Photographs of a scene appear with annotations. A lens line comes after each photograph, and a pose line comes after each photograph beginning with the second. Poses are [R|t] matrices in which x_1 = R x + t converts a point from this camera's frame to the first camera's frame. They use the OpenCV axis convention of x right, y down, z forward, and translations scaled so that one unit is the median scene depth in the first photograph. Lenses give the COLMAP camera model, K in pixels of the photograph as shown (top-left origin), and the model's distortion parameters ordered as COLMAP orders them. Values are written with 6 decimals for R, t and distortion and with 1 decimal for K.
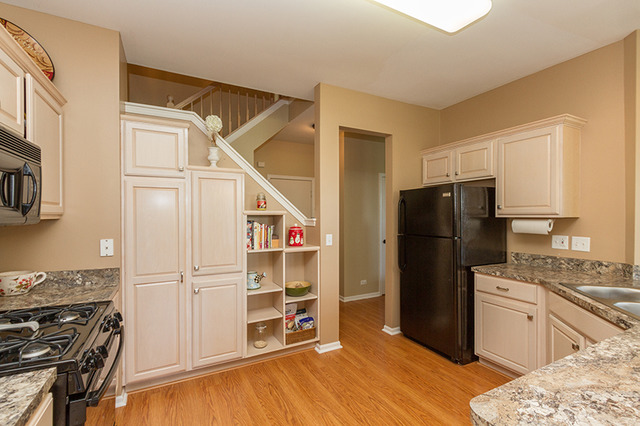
lens RADIAL K [[291.8, 0, 318.6], [0, 291.8, 216.4], [0, 0, 1]] dist [0.004141, -0.001443]
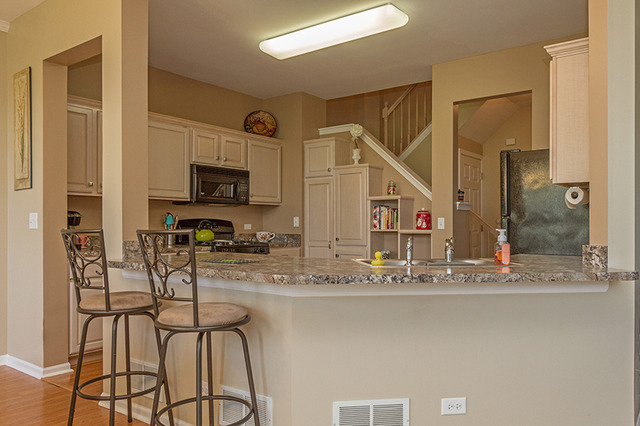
lens RADIAL K [[486.1, 0, 329.6], [0, 486.1, 224.2], [0, 0, 1]] dist [0.007829, 0.010099]
pose [[0.433070, -0.000139, -0.901360, 1.592673], [-0.003617, 0.999992, -0.001893, 0.104733], [0.901353, 0.004080, 0.433066, -0.038124]]
